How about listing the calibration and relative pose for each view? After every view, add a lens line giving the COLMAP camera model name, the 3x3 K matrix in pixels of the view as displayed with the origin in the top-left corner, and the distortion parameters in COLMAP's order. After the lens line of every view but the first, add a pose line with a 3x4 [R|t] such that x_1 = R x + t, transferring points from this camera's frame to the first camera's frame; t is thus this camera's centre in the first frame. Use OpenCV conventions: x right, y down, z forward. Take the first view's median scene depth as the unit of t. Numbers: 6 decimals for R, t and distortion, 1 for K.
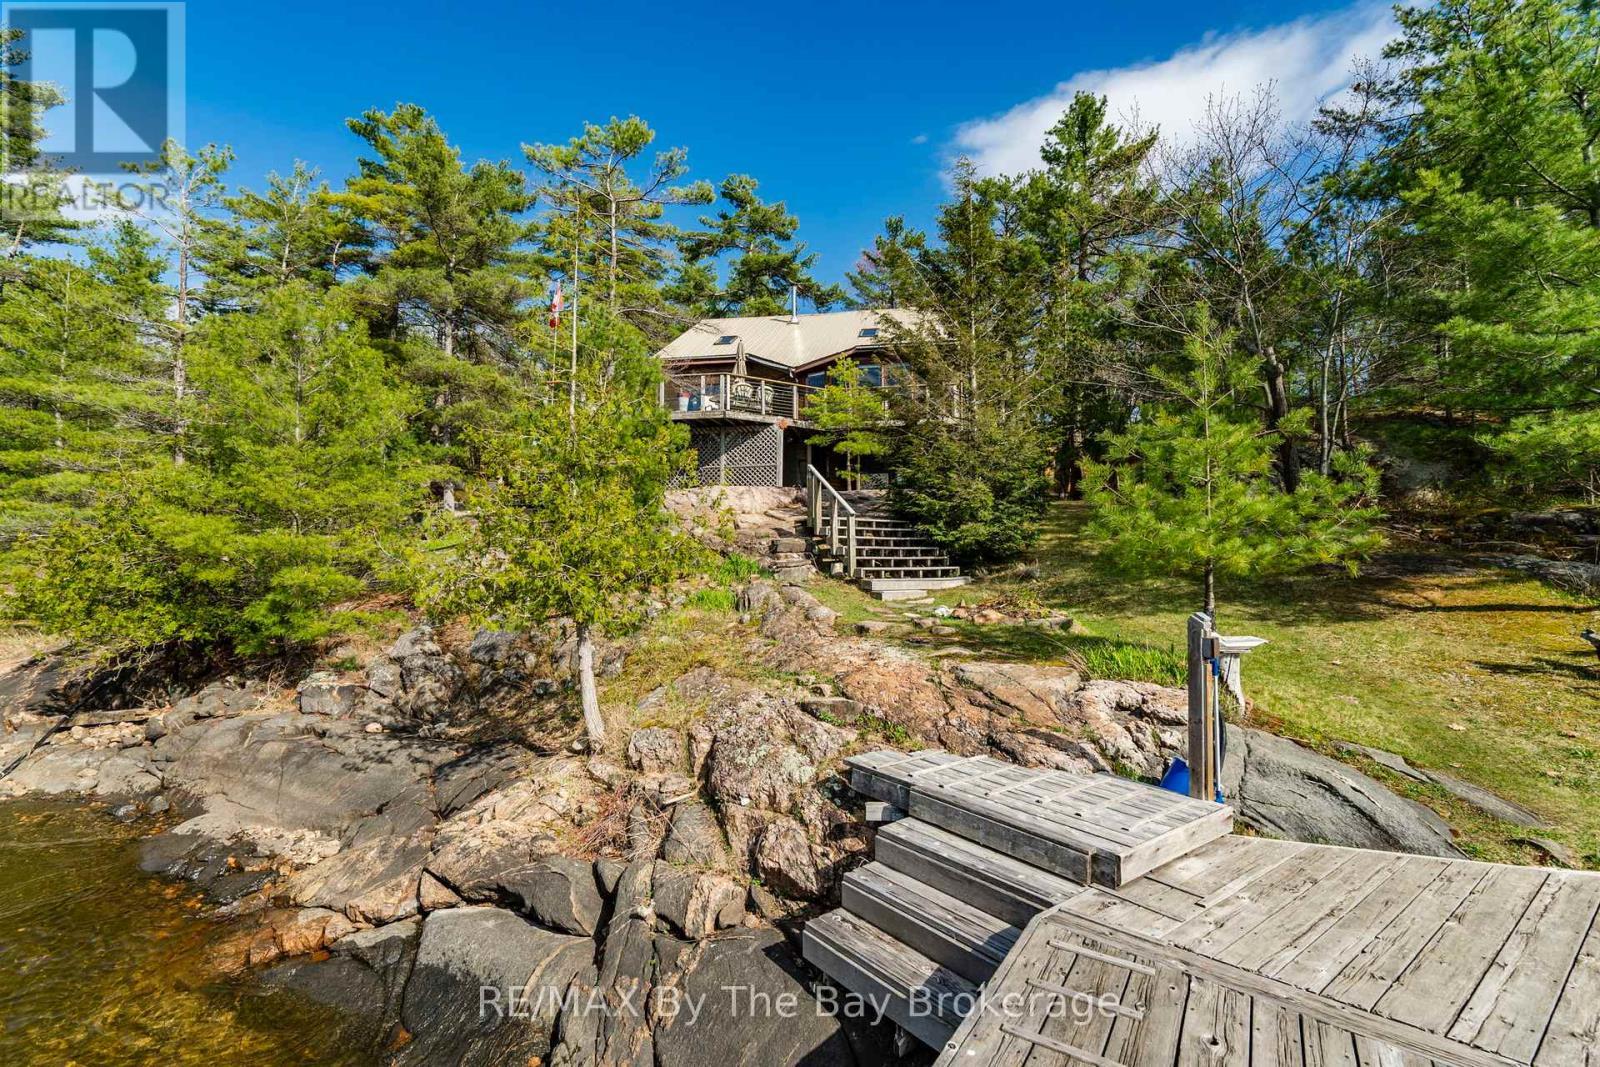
lens RADIAL K [[697.3, 0, 792.6], [0, 697.3, 535.8], [0, 0, 1]] dist [-0.001220, -0.000429]
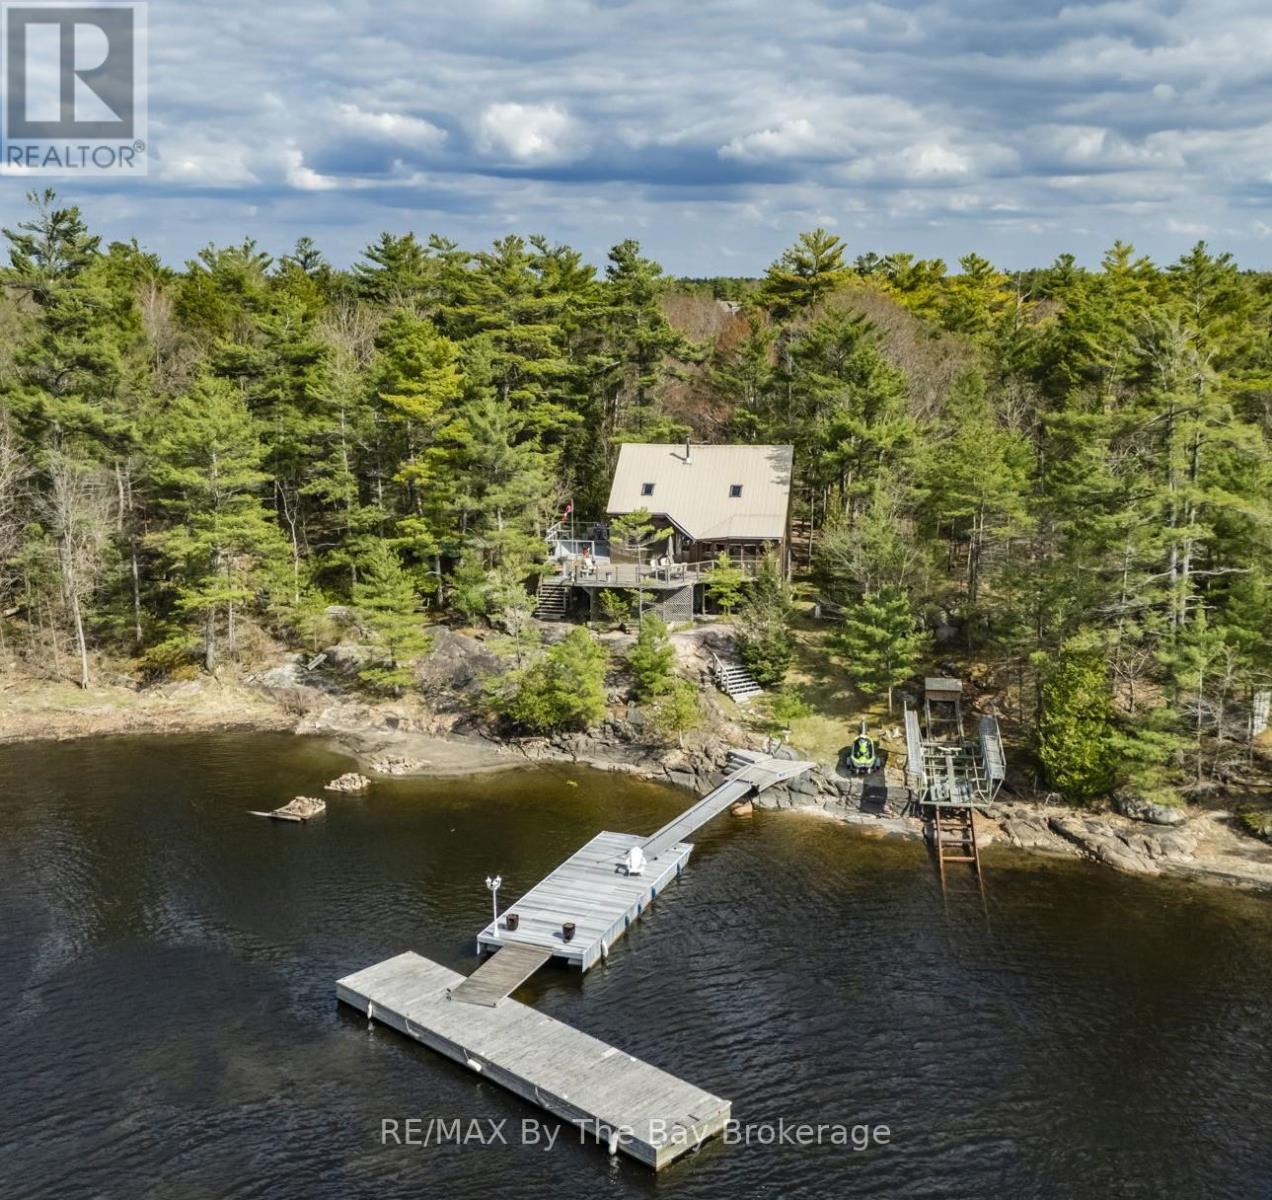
lens RADIAL K [[1480.6, 0, 636.0], [0, 1480.6, 600.0], [0, 0, 1]] dist [0.119646, -0.001800]
pose [[0.999245, -0.020270, 0.033132, -0.545523], [0.010861, 0.964809, 0.262726, -2.110347], [-0.037292, -0.262168, 0.964301, -5.392345]]
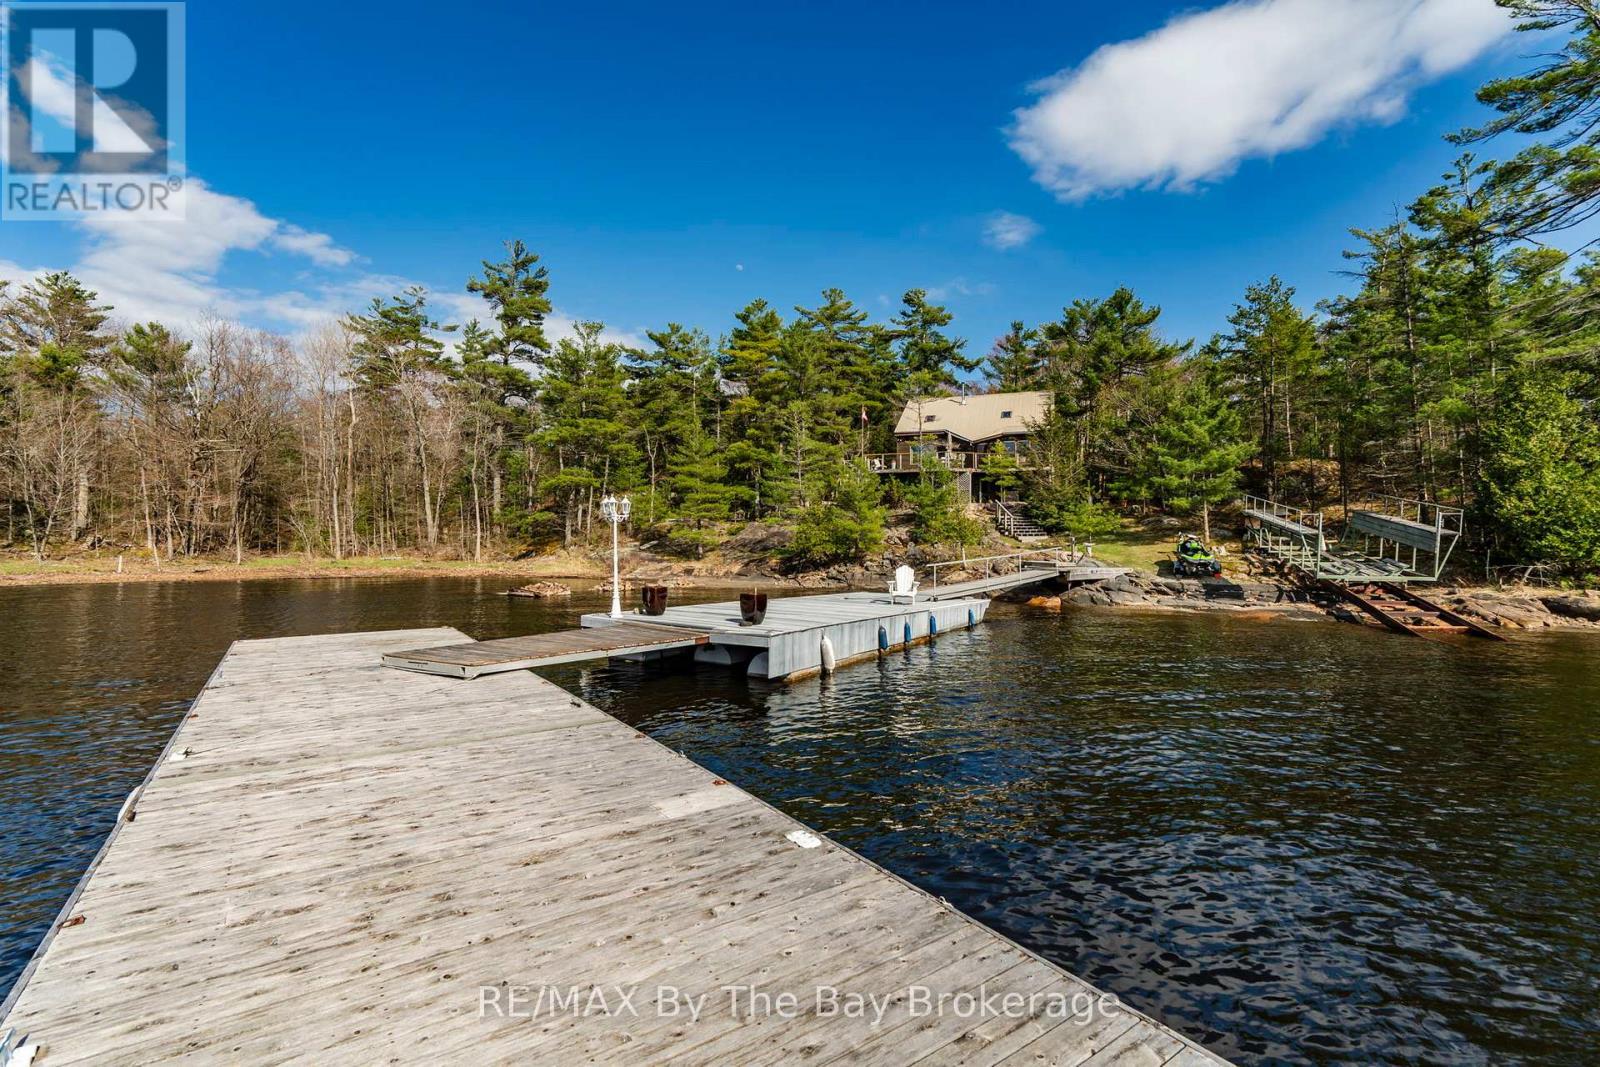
lens RADIAL K [[697.3, 0, 792.6], [0, 697.3, 535.8], [0, 0, 1]] dist [-0.001220, -0.000429]
pose [[0.988297, -0.006681, -0.152397, -0.404448], [0.012562, 0.999212, 0.037659, -0.071958], [0.152025, -0.039133, 0.987602, -2.237647]]
